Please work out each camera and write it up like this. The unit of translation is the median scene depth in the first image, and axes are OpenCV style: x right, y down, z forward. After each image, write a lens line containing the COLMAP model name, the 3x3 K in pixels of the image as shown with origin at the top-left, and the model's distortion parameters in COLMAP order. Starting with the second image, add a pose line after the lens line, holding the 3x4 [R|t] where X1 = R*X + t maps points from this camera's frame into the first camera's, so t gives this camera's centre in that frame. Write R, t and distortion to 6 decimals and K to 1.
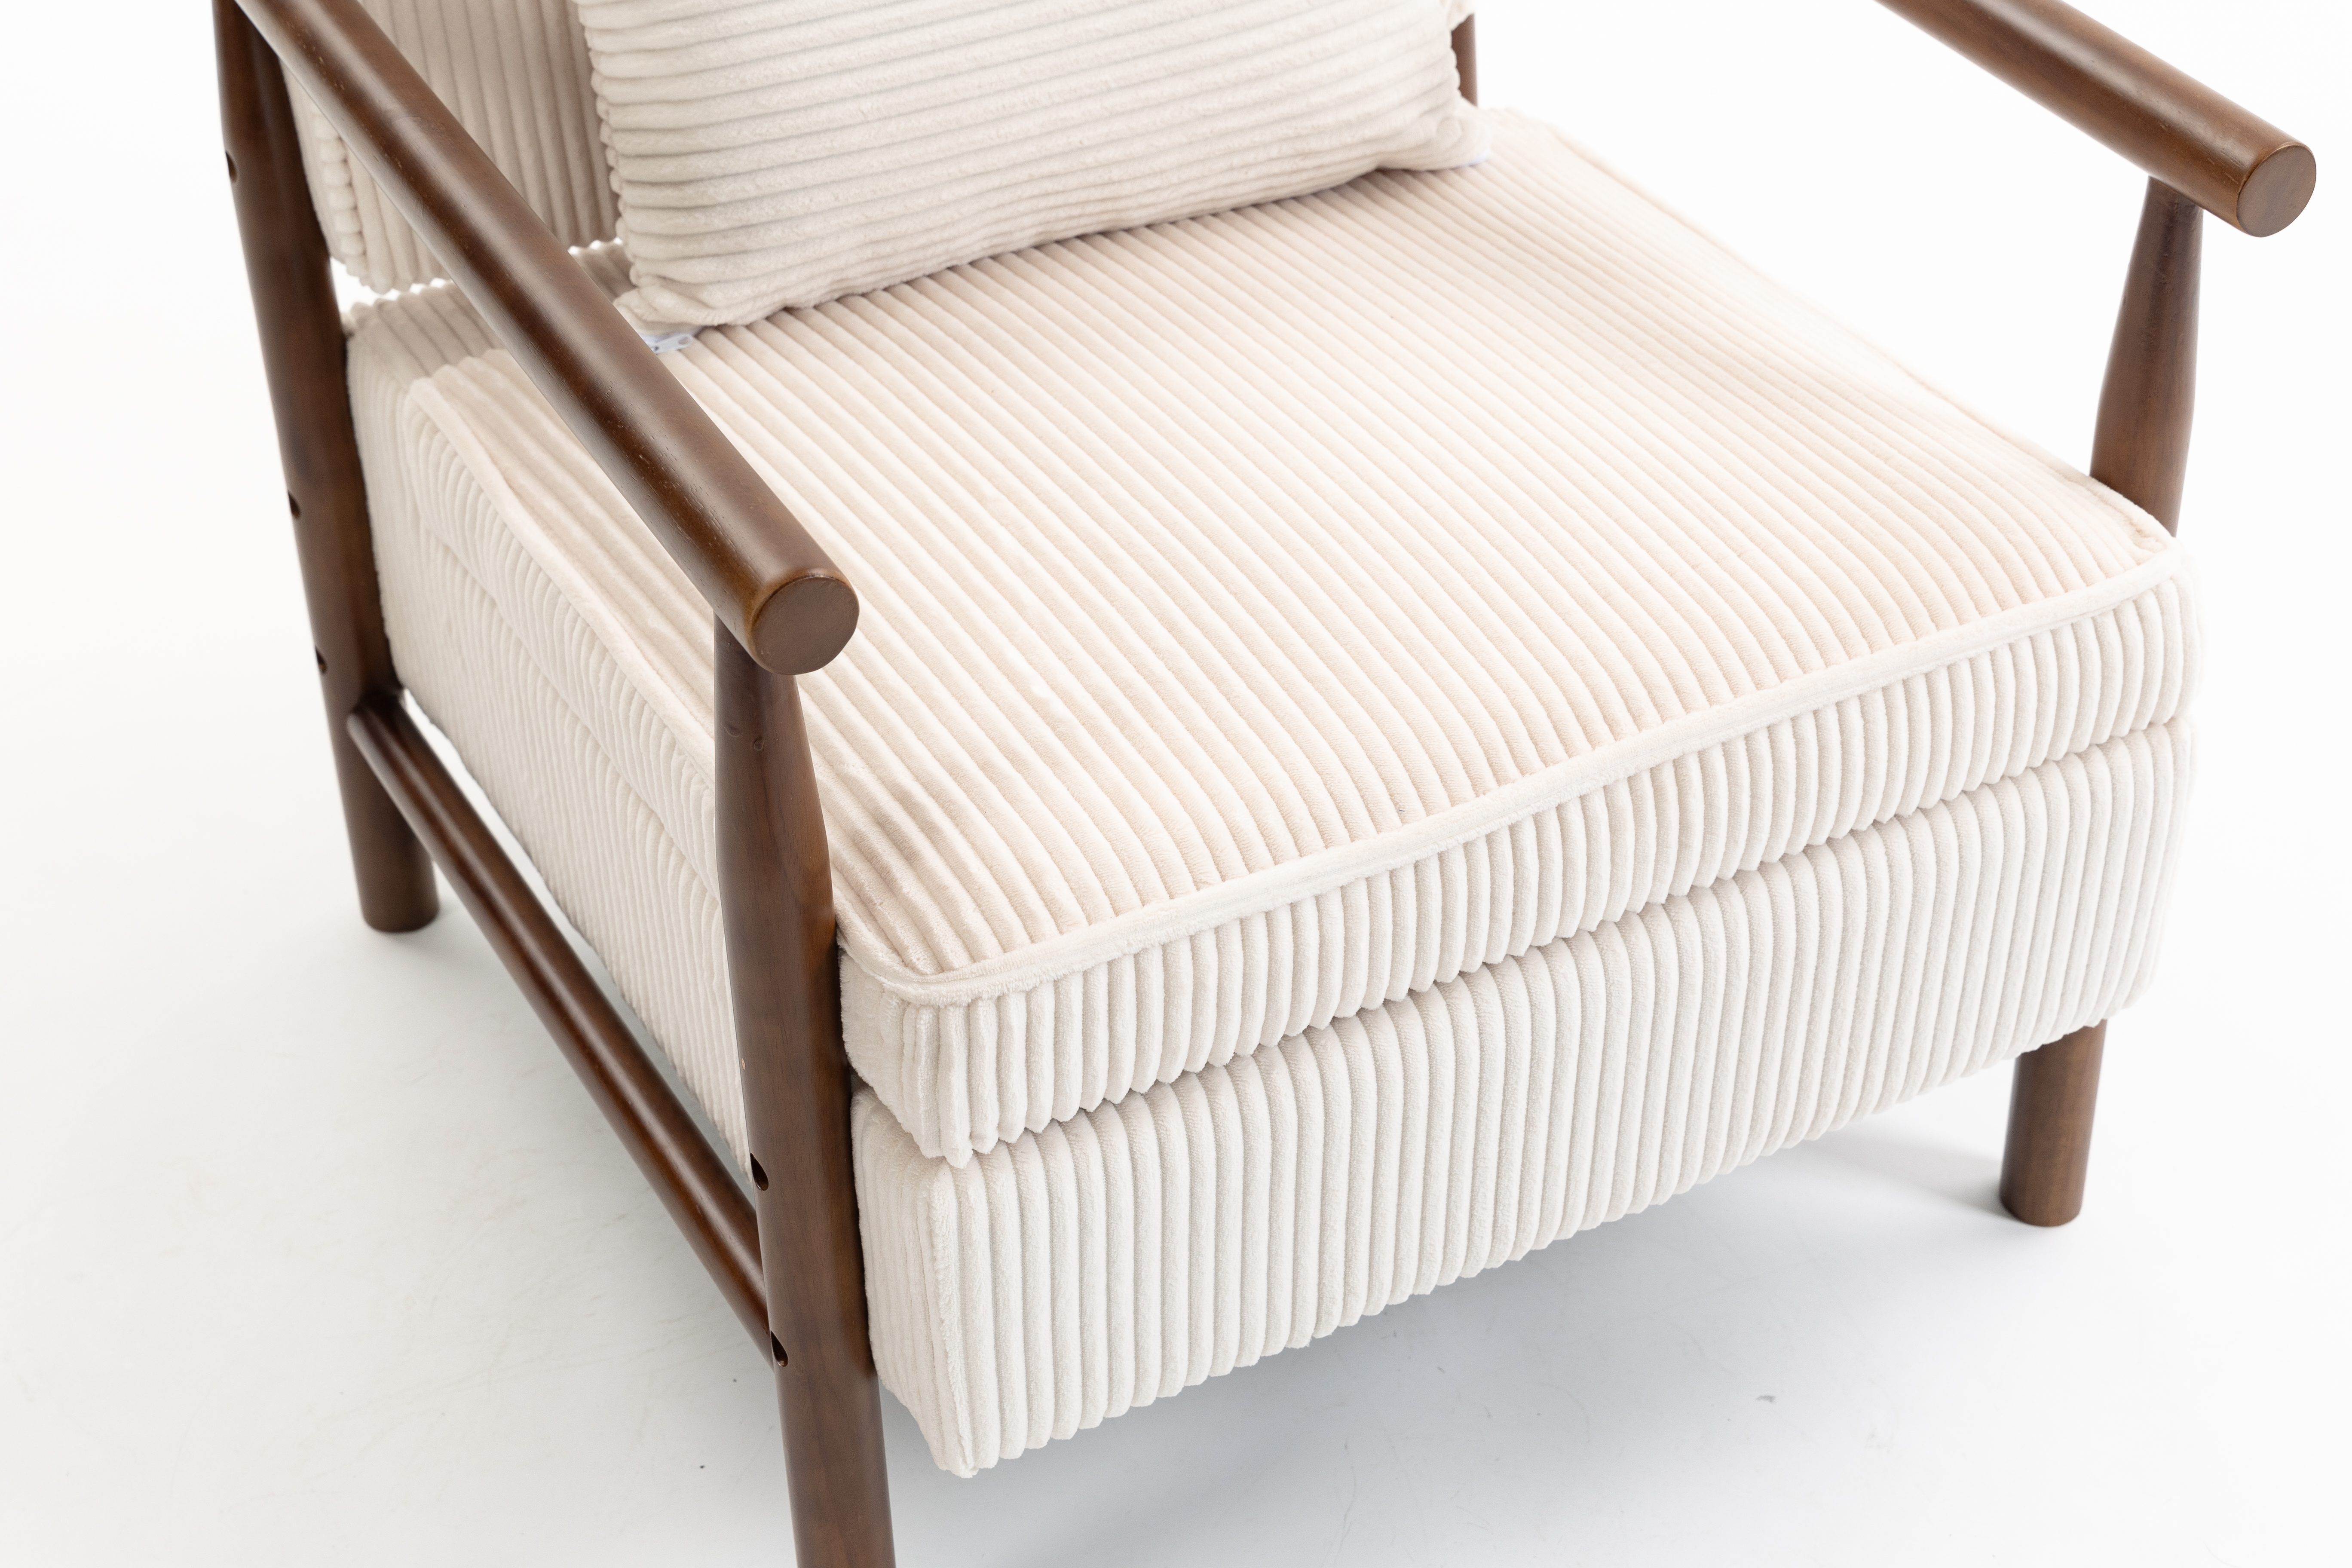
lens RADIAL K [[3857.3, 0, 1182.8], [0, 3857.3, 769.3], [0, 0, 1]] dist [0.029043, 0.000000]
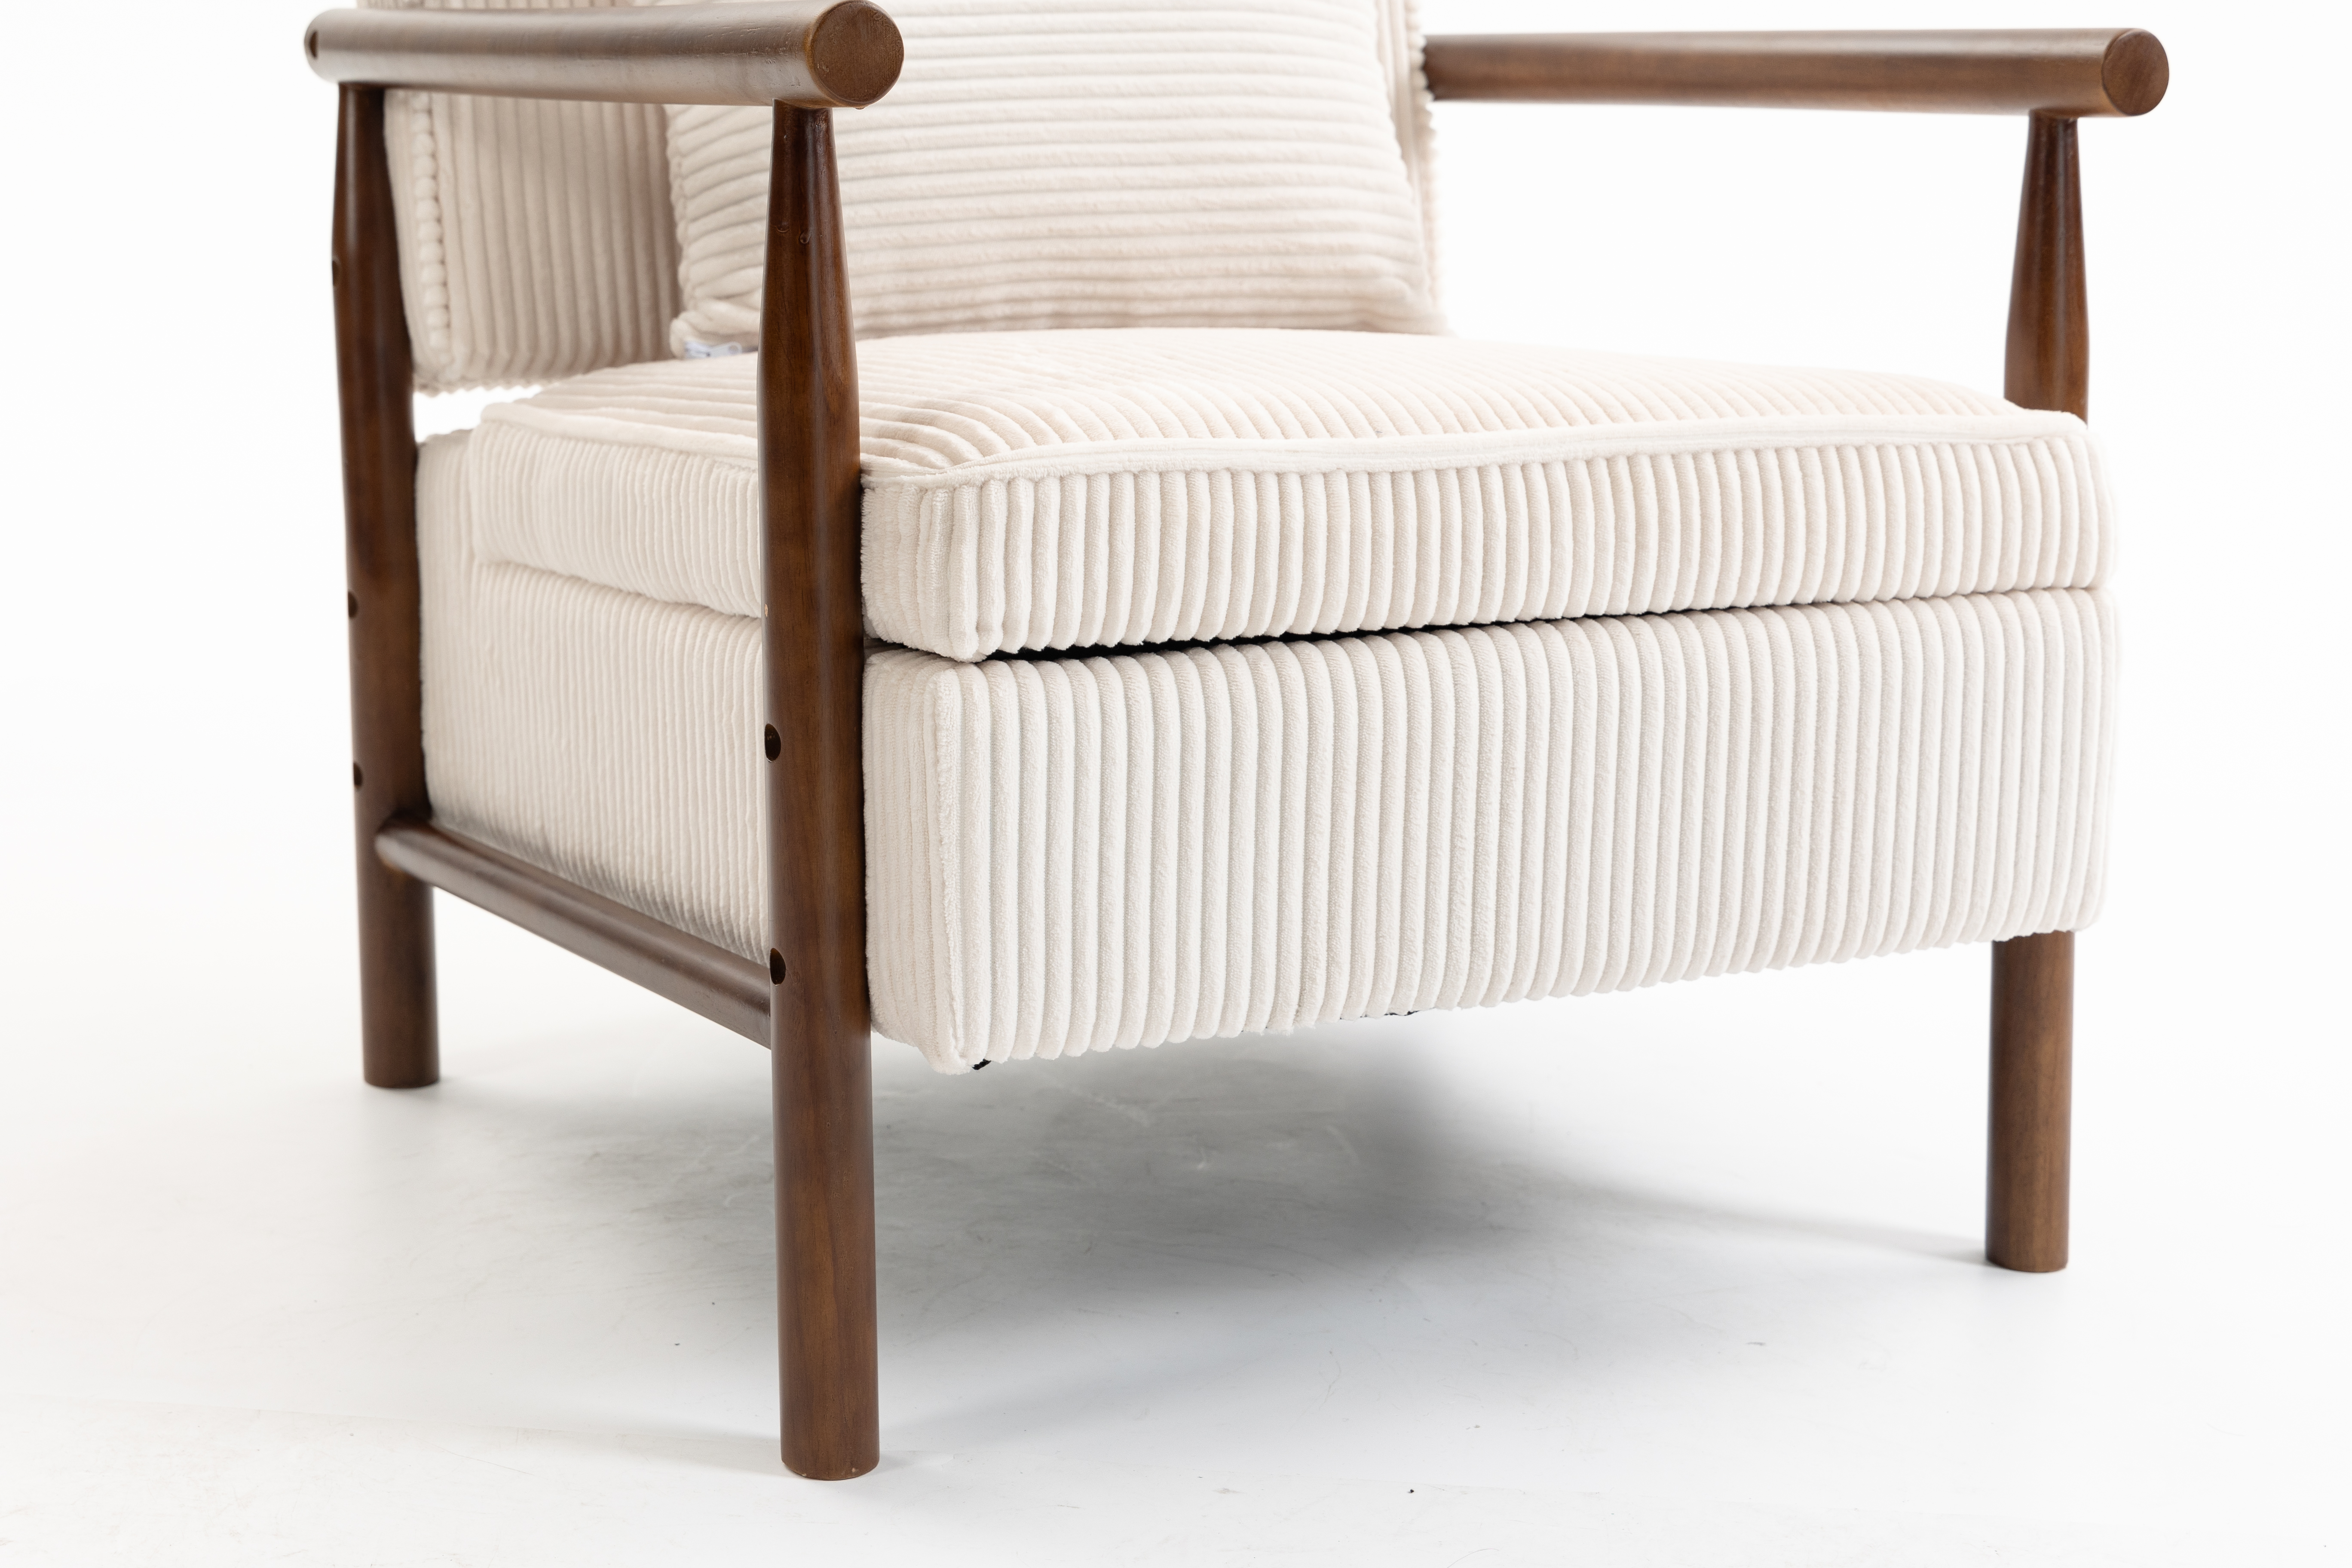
lens RADIAL K [[4047.1, 0, 1174.6], [0, 4047.1, 782.0], [0, 0, 1]] dist [-0.004100, 0.000000]
pose [[0.999855, 0.016884, -0.002042, 0.002230], [-0.016055, 0.897469, -0.440786, 0.524695], [-0.005610, 0.440755, 0.897610, 0.009934]]
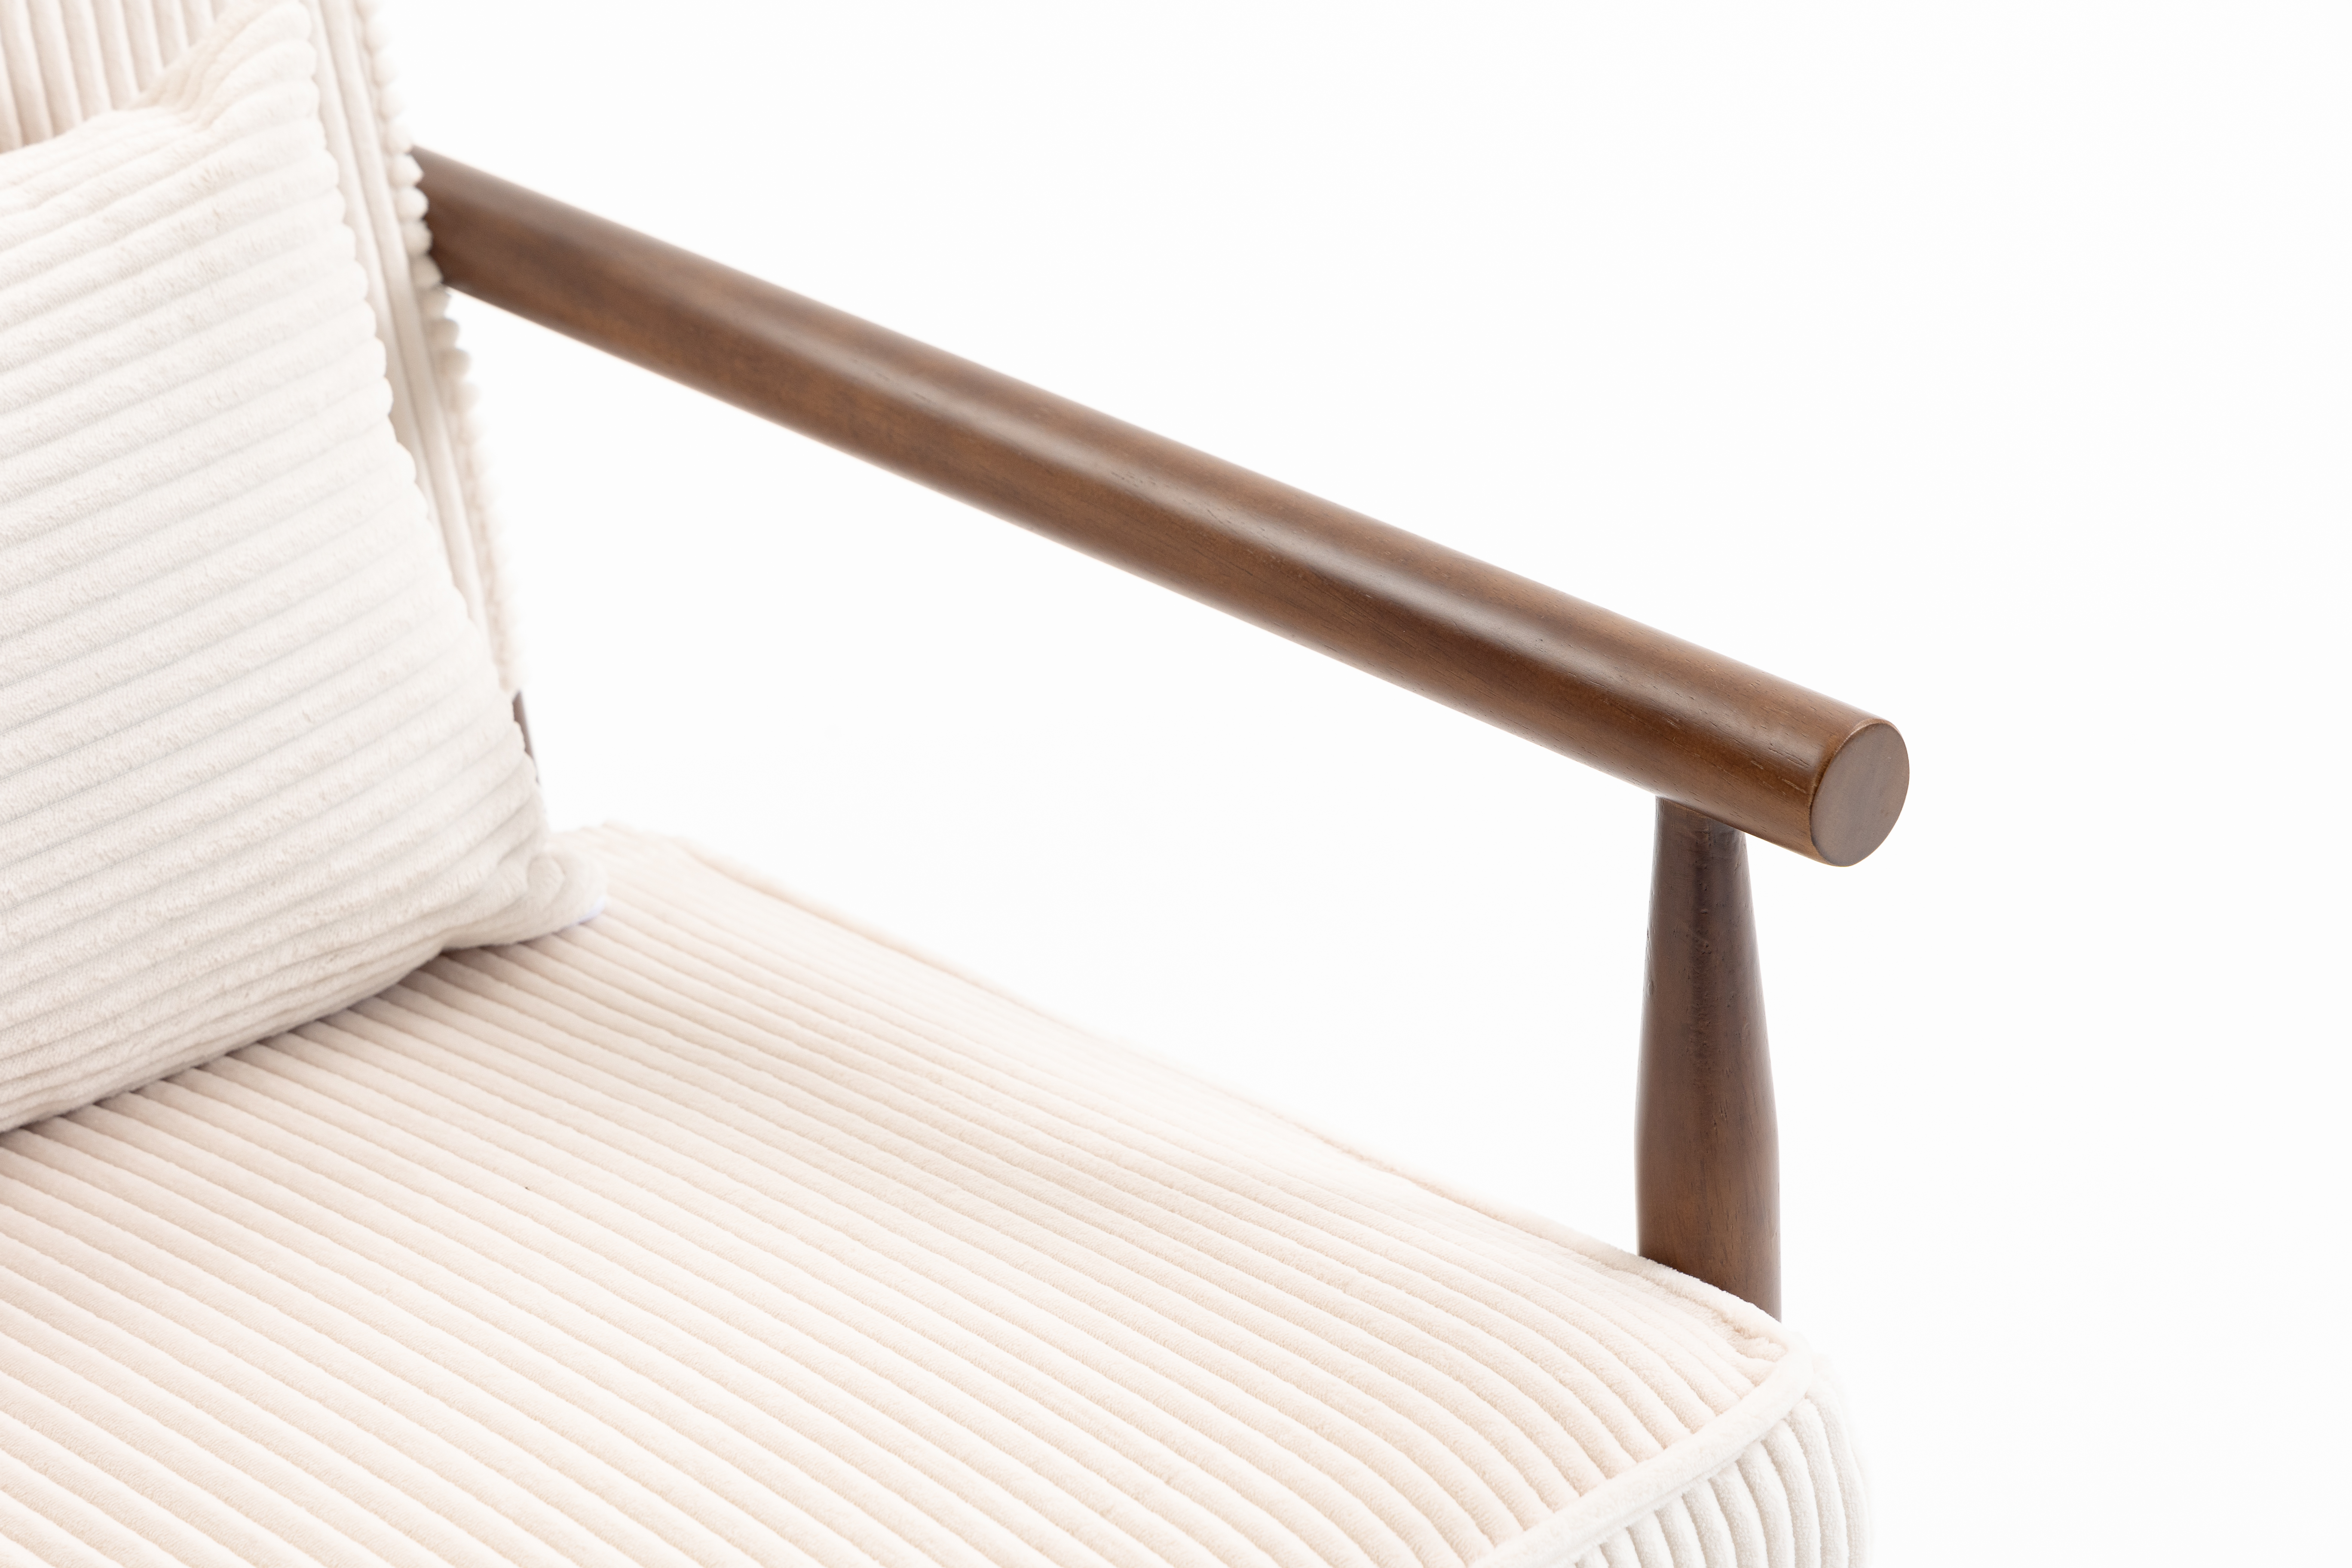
lens RADIAL K [[5631.4, 0, 1155.5], [0, 5631.4, 778.1], [0, 0, 1]] dist [0.042621, 0.000000]
pose [[0.963997, -0.149456, 0.219939, -0.039714], [0.182507, 0.973405, -0.138469, -0.037439], [-0.193395, 0.173624, 0.965636, 0.086579]]
